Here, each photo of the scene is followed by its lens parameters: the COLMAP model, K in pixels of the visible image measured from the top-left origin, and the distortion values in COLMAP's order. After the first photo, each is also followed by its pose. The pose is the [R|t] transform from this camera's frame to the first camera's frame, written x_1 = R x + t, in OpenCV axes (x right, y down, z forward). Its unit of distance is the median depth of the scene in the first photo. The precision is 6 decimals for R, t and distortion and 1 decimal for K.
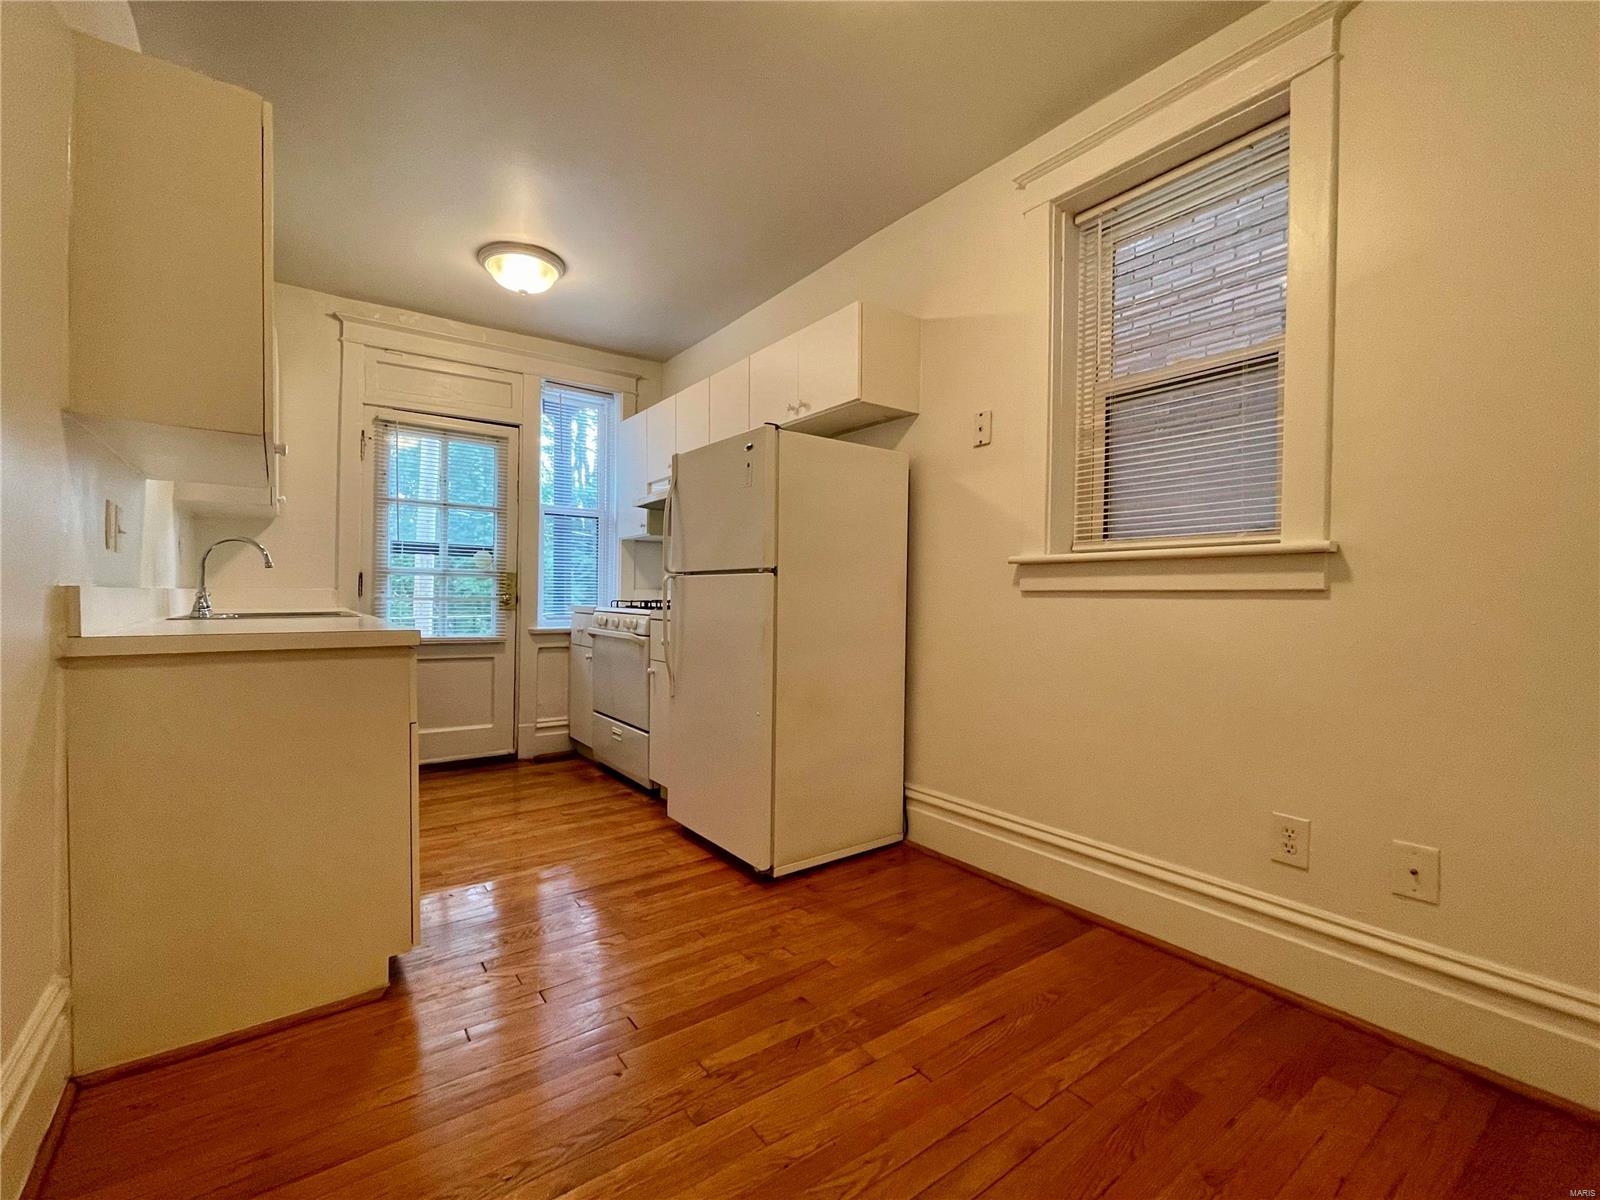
lens RADIAL K [[645.0, 0, 800.0], [0, 645.0, 600.0], [0, 0, 1]] dist [0.000380, 0.000026]
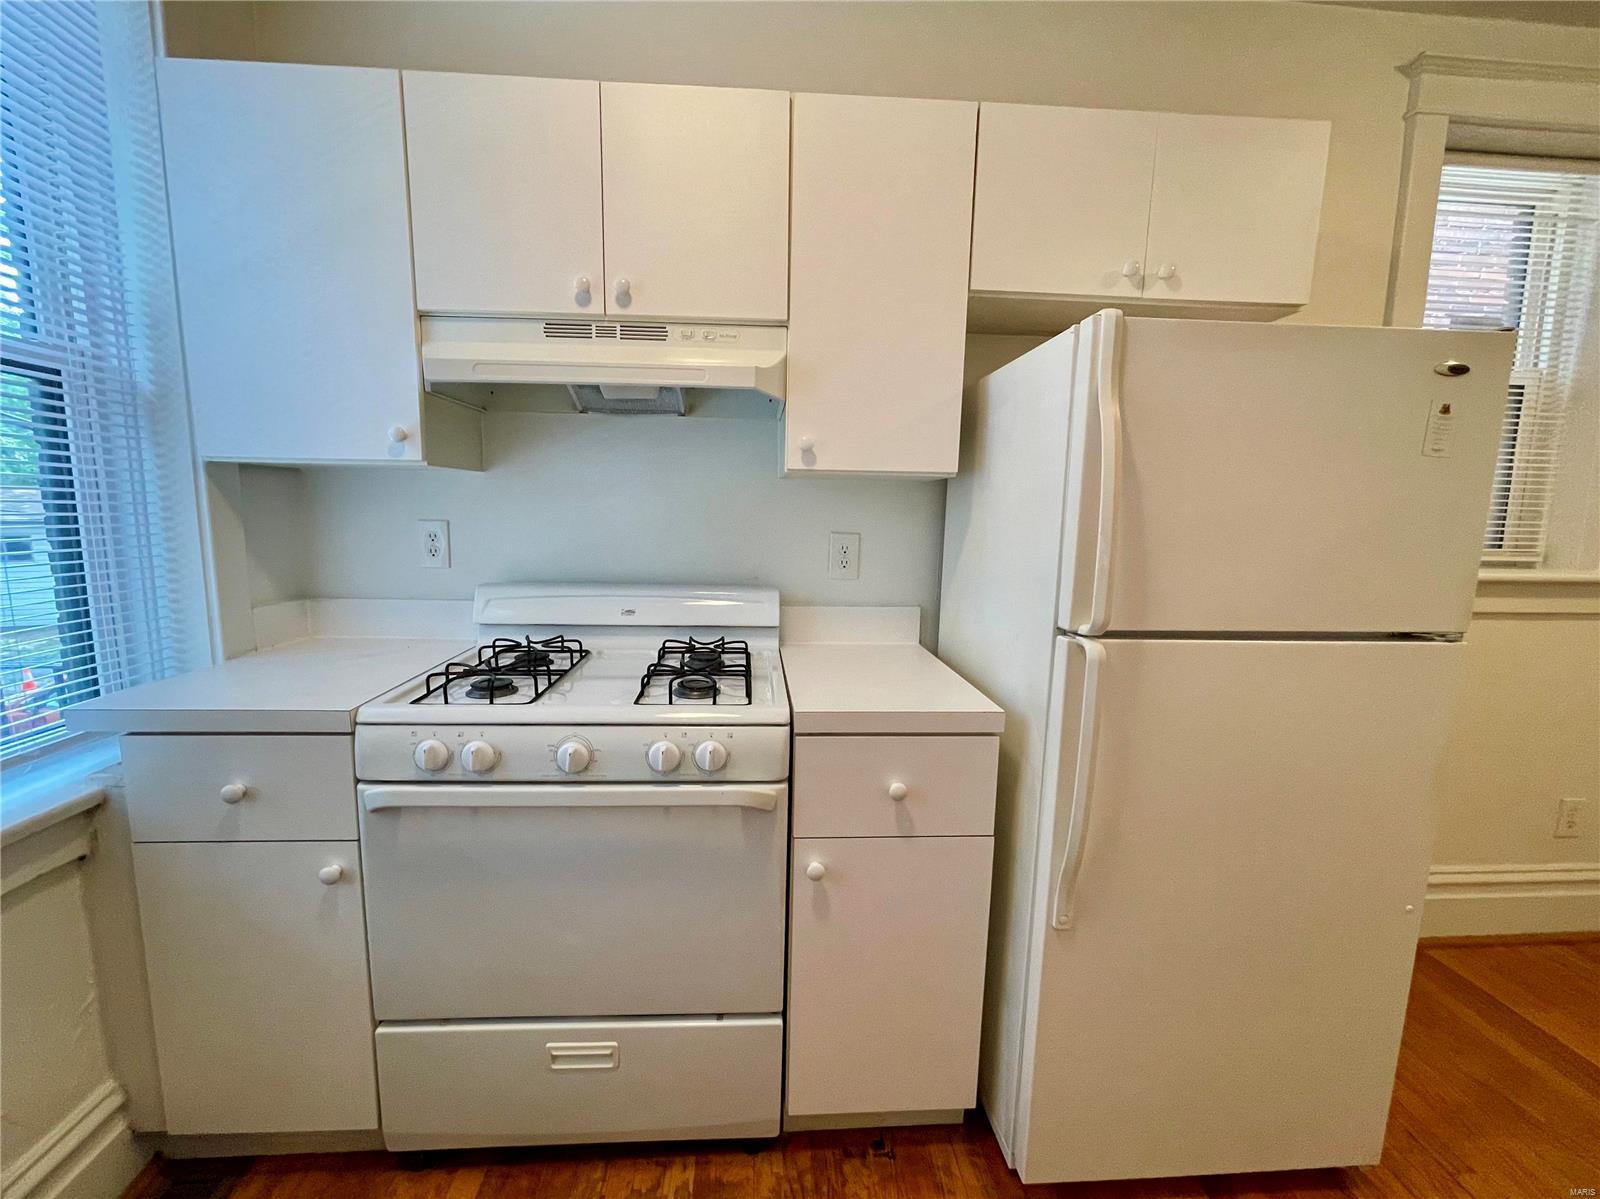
lens RADIAL K [[640.9, 0, 800.0], [0, 640.9, 599.5], [0, 0, 1]] dist [-0.001265, -0.000188]
pose [[0.573937, -0.108325, 0.811703, -0.722383], [-0.004809, 0.990749, 0.135619, -0.135143], [-0.818885, -0.081740, 0.568107, 1.105844]]
